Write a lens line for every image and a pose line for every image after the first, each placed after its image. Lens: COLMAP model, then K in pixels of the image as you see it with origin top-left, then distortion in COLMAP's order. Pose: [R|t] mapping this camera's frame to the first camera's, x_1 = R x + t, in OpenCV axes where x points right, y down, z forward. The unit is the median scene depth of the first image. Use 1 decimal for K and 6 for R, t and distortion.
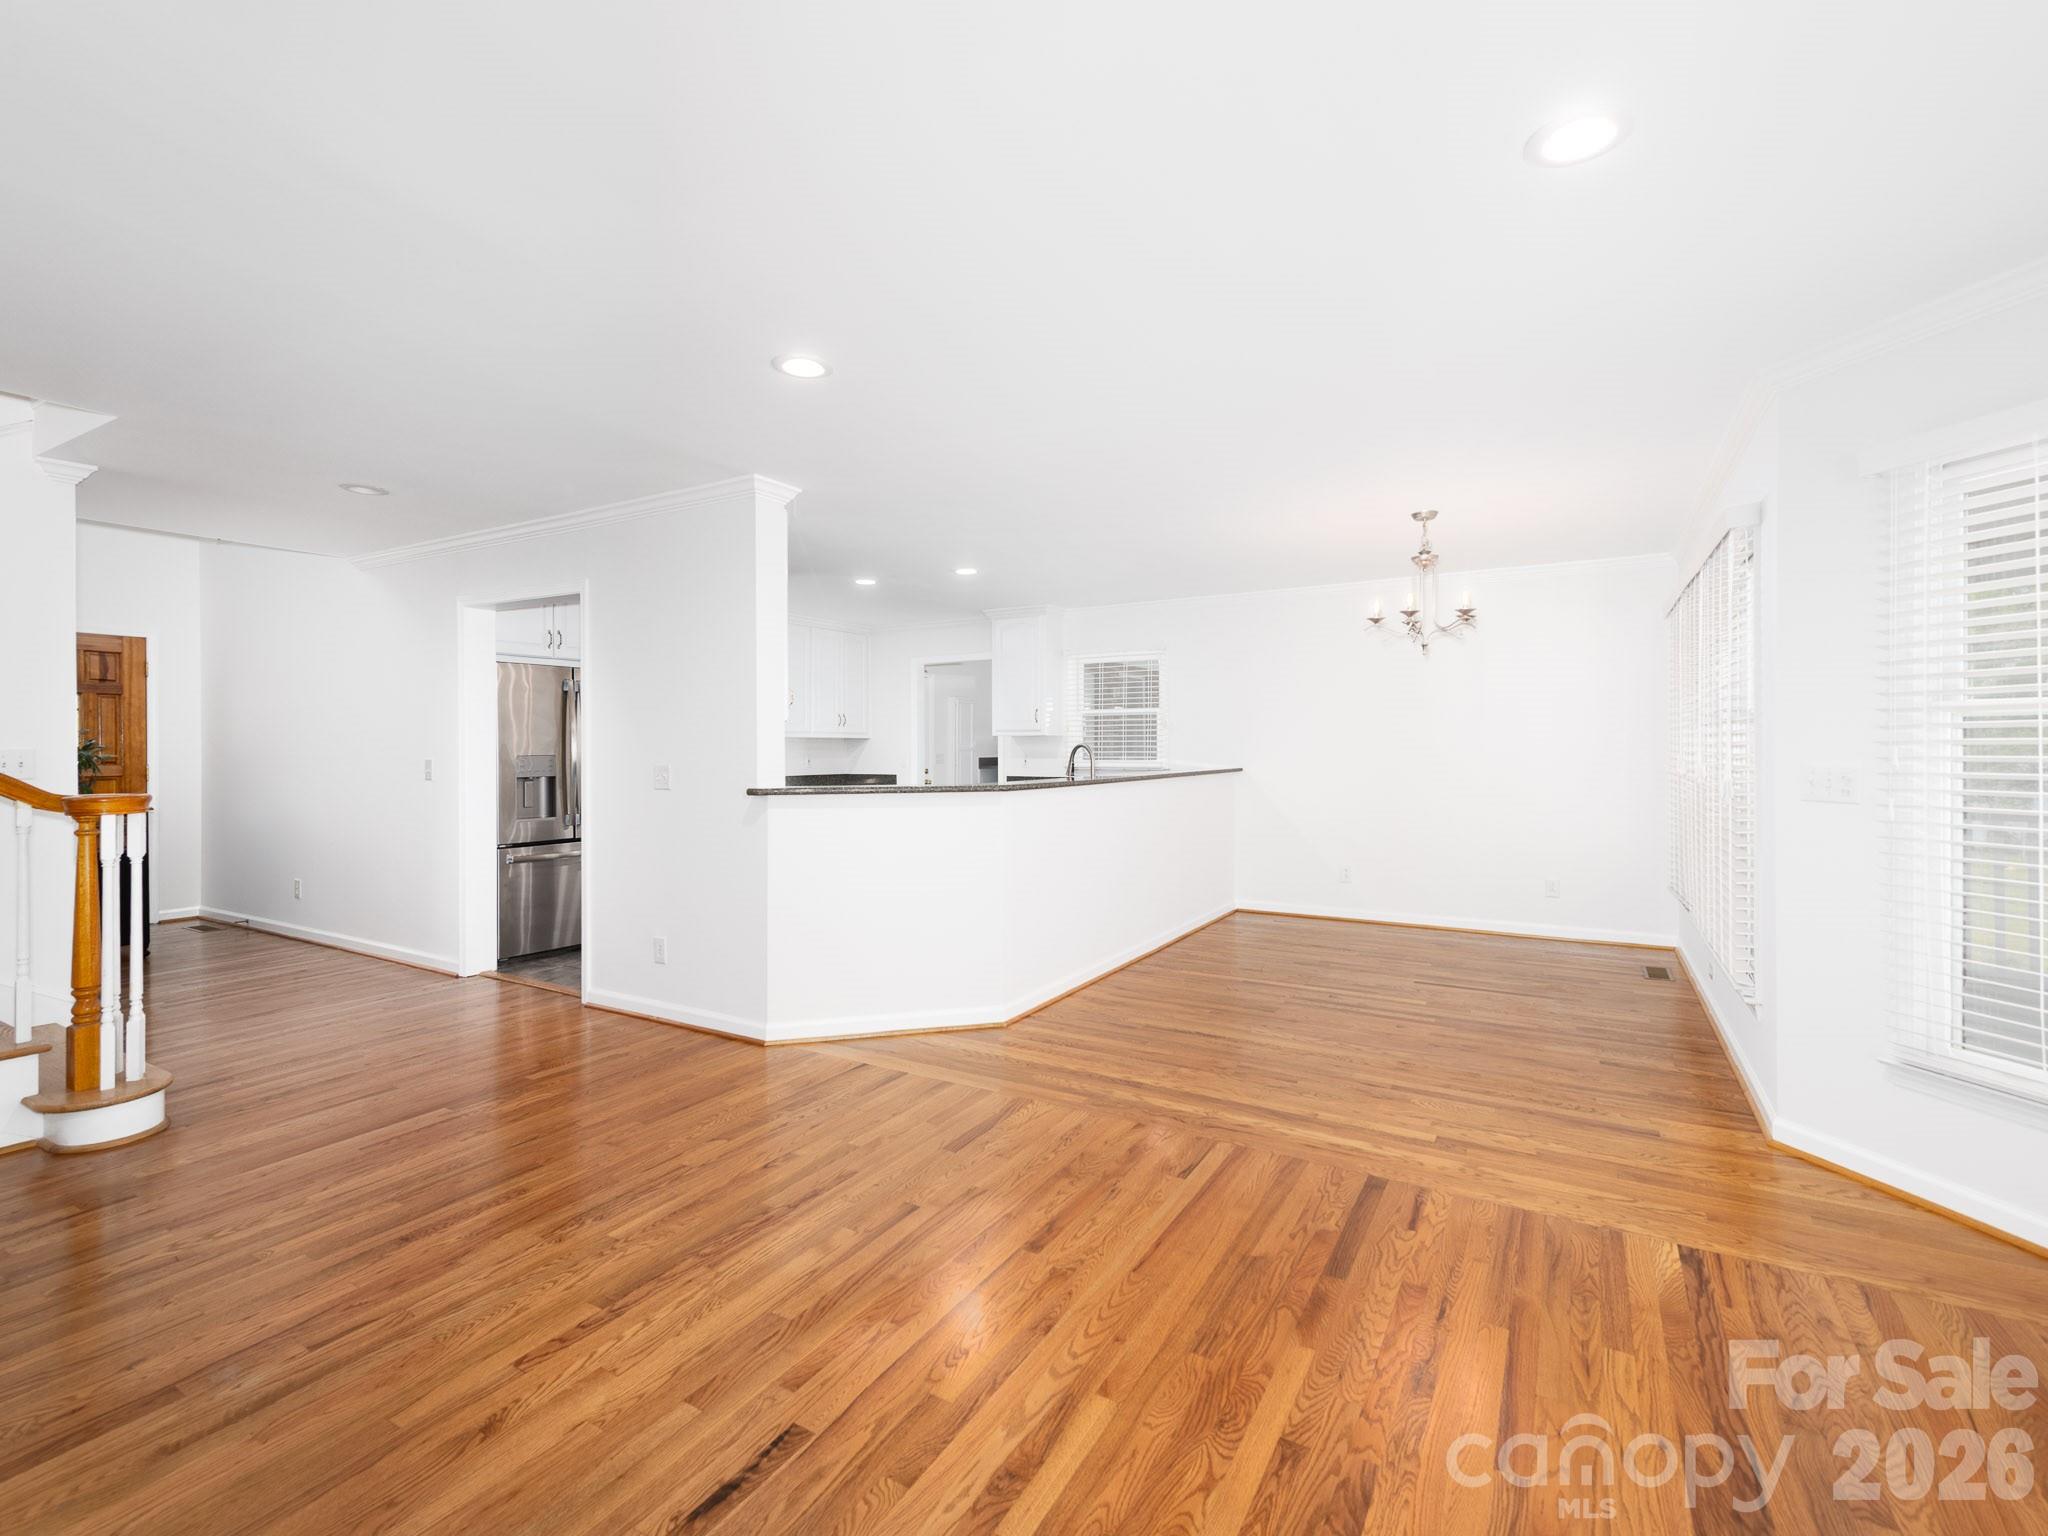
lens RADIAL K [[920.4, 0, 1024.0], [0, 920.4, 768.0], [0, 0, 1]] dist [0.021356, -0.000721]
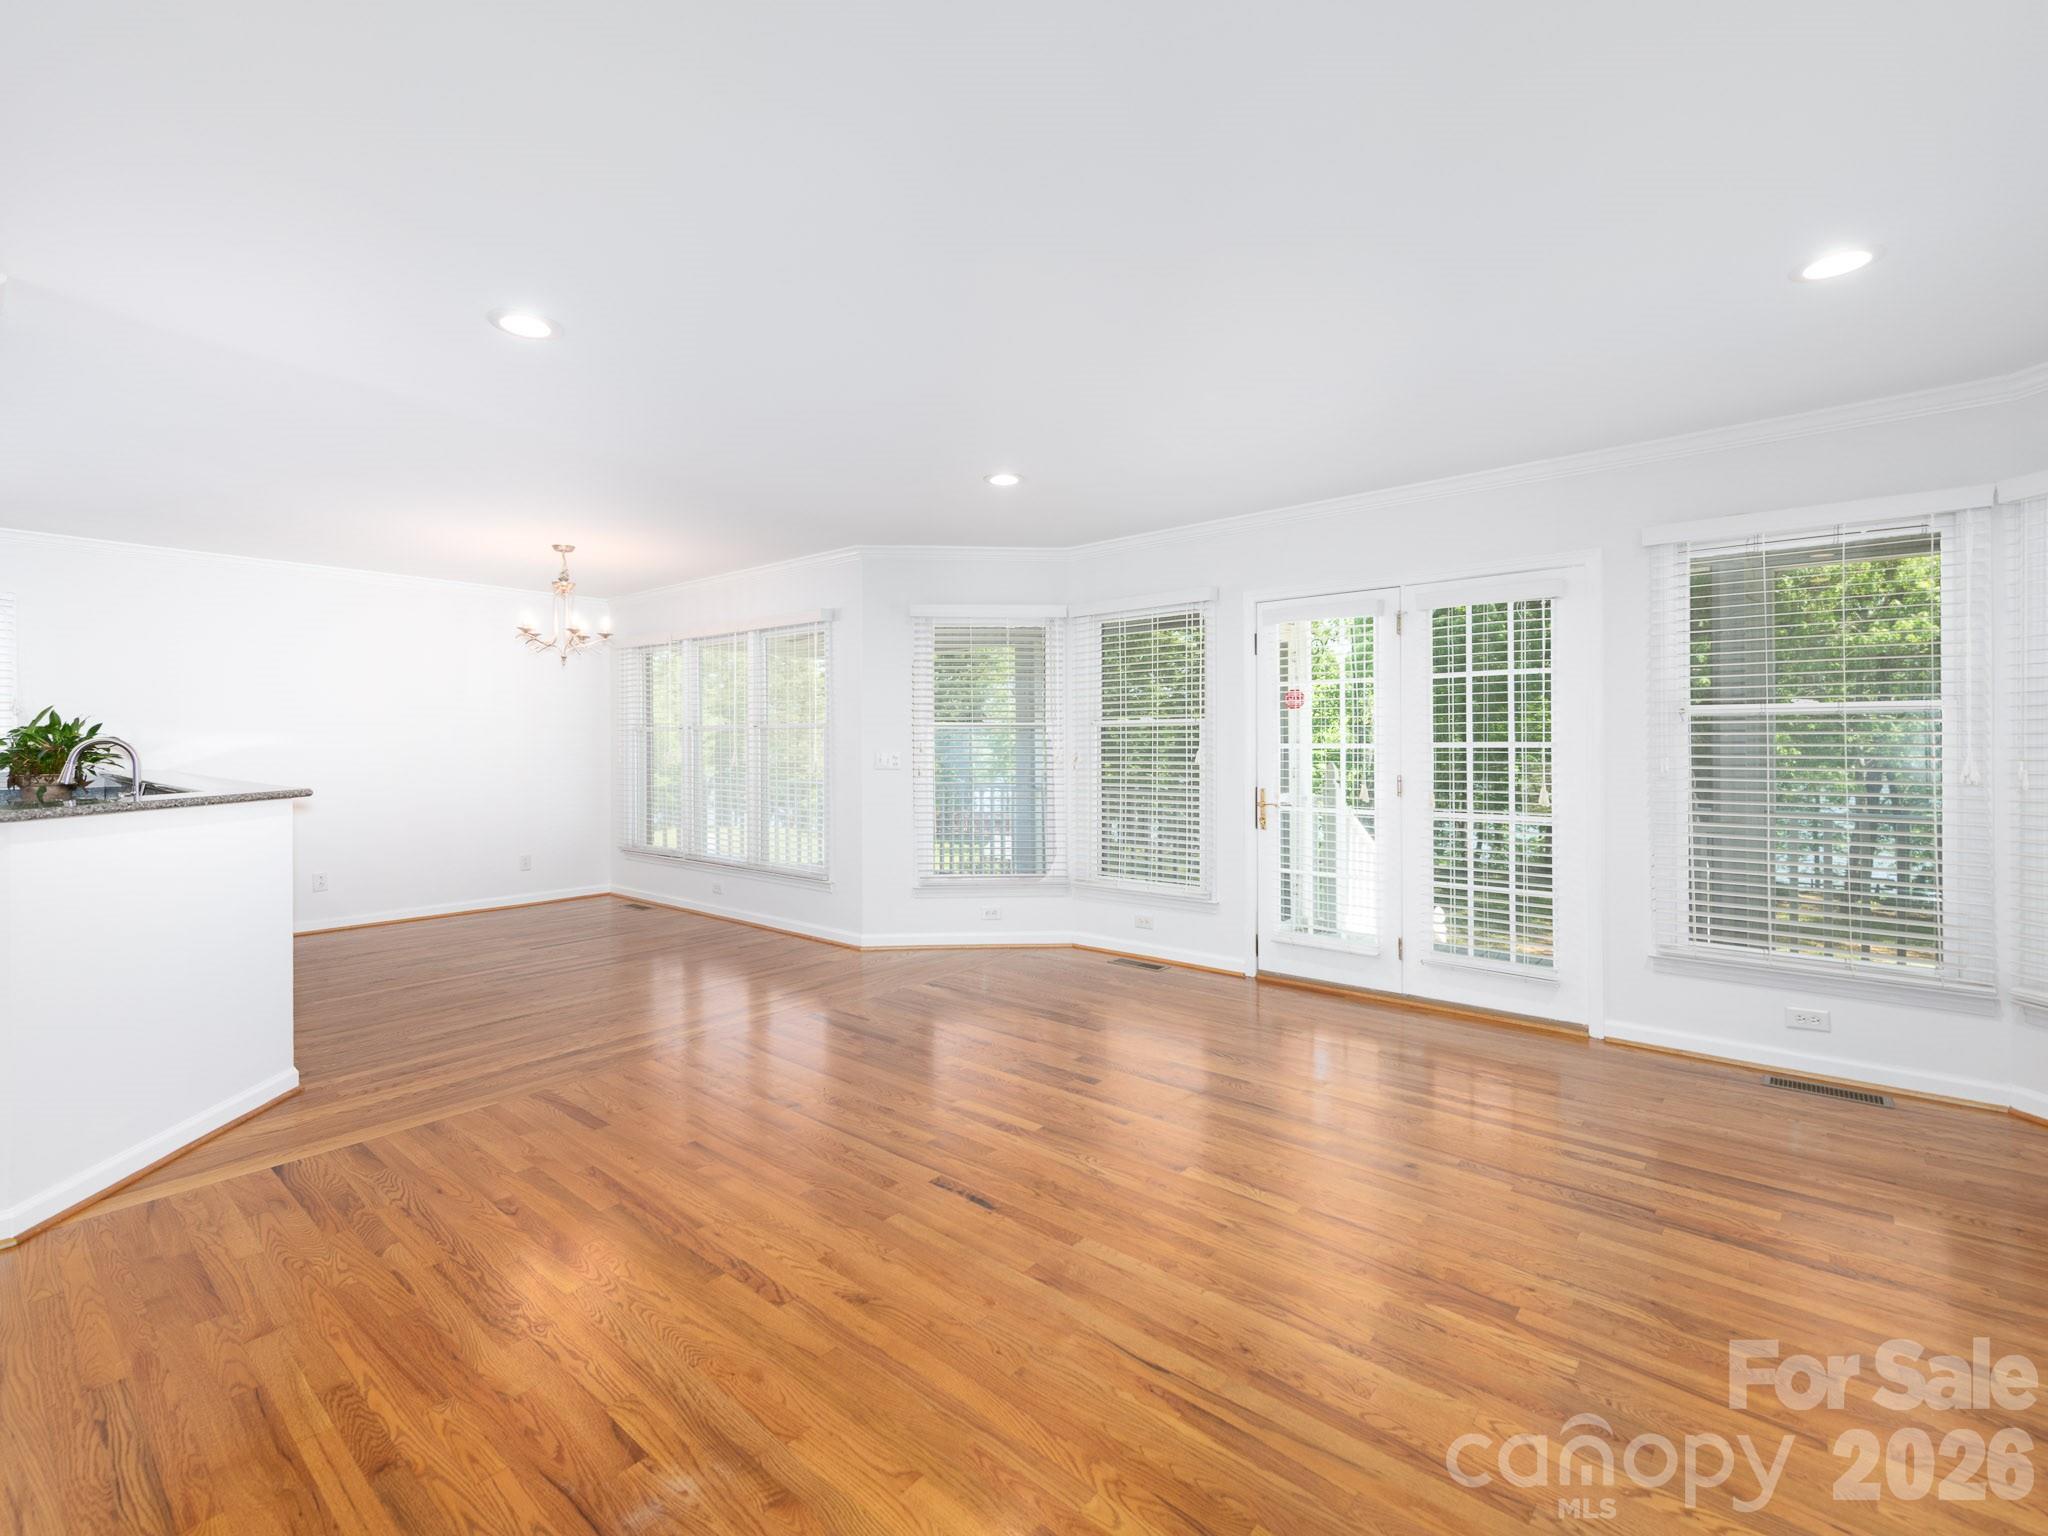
lens RADIAL K [[920.4, 0, 1024.0], [0, 920.4, 768.0], [0, 0, 1]] dist [0.021356, -0.000721]
pose [[0.177452, -0.026556, 0.983771, -0.848107], [0.026379, 0.999405, 0.022219, -0.001114], [-0.983776, 0.022008, 0.178047, 0.282357]]
